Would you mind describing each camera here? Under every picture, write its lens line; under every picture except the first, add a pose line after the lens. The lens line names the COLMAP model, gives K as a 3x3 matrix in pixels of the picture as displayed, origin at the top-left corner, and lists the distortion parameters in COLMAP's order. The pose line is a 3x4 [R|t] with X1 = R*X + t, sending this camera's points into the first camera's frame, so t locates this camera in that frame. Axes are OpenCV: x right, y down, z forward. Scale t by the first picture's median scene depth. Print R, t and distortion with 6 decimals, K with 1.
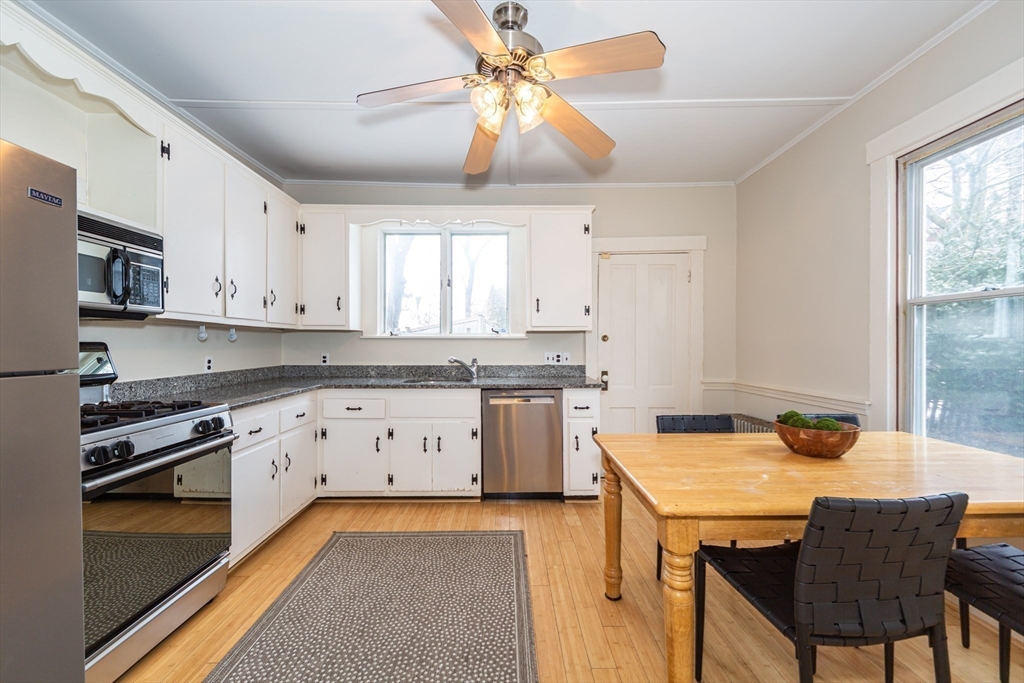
lens RADIAL K [[404.9, 0, 512.0], [0, 404.9, 341.5], [0, 0, 1]] dist [0.010067, -0.000276]
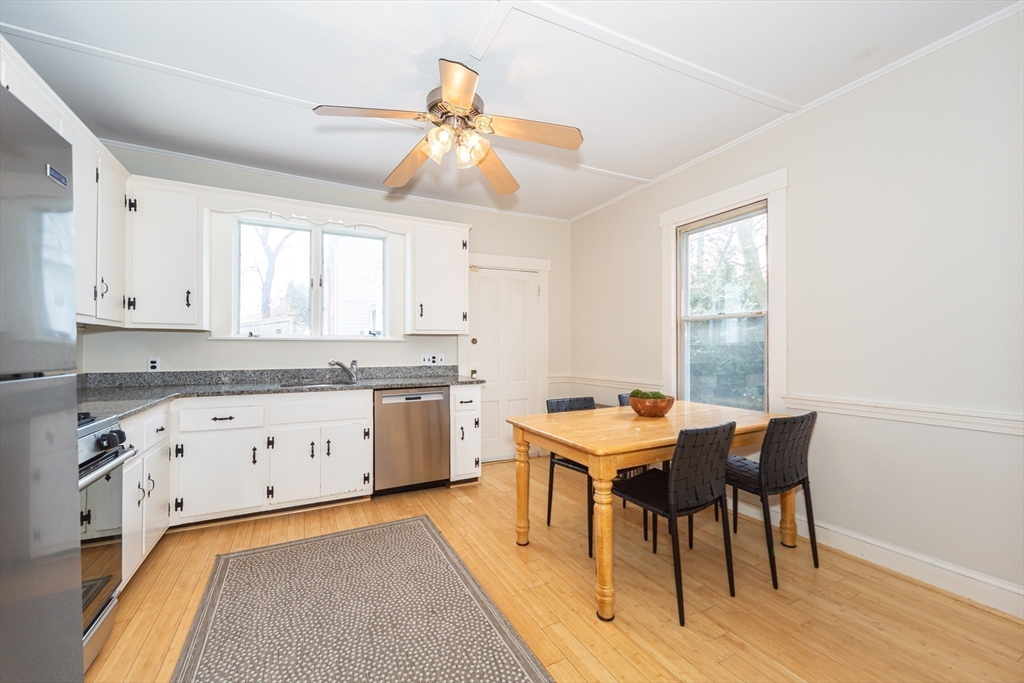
lens RADIAL K [[404.9, 0, 512.0], [0, 404.9, 341.5], [0, 0, 1]] dist [0.010067, -0.000276]
pose [[0.896786, 0.005848, 0.442427, -0.218947], [-0.001535, 0.999948, -0.010107, 0.005209], [-0.442463, 0.008385, 0.896748, -0.081382]]
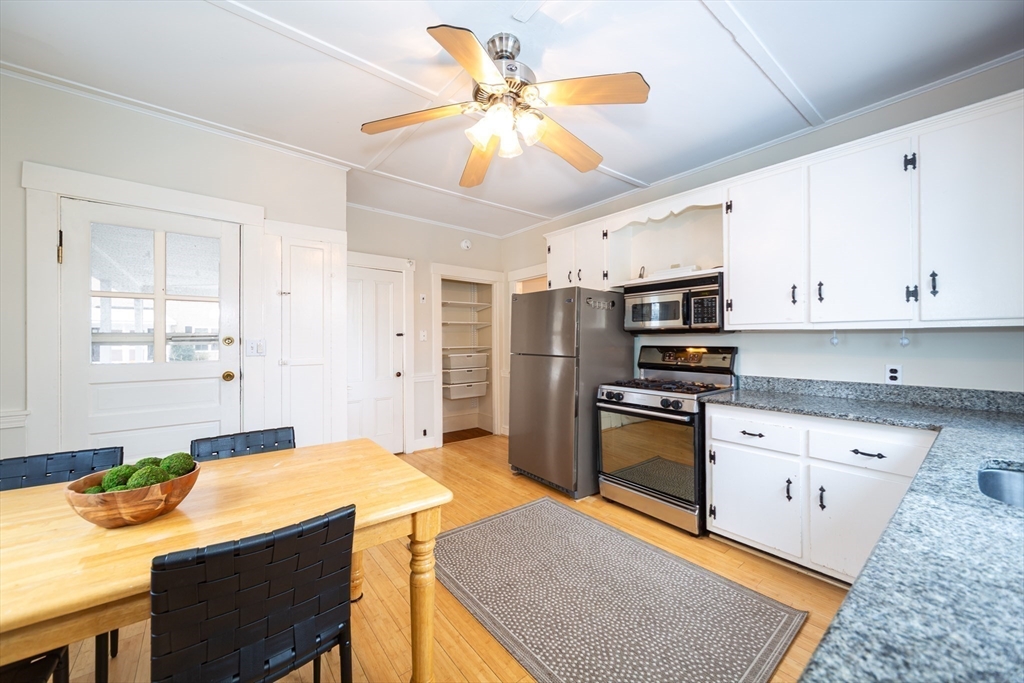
lens RADIAL K [[388.5, 0, 507.6], [0, 388.5, 326.6], [0, 0, 1]] dist [0.000045, -0.000003]
pose [[-0.799888, -0.021902, -0.599749, 0.344954], [0.002488, 0.999204, -0.039808, -0.011525], [0.600144, -0.033334, -0.799197, 1.039911]]
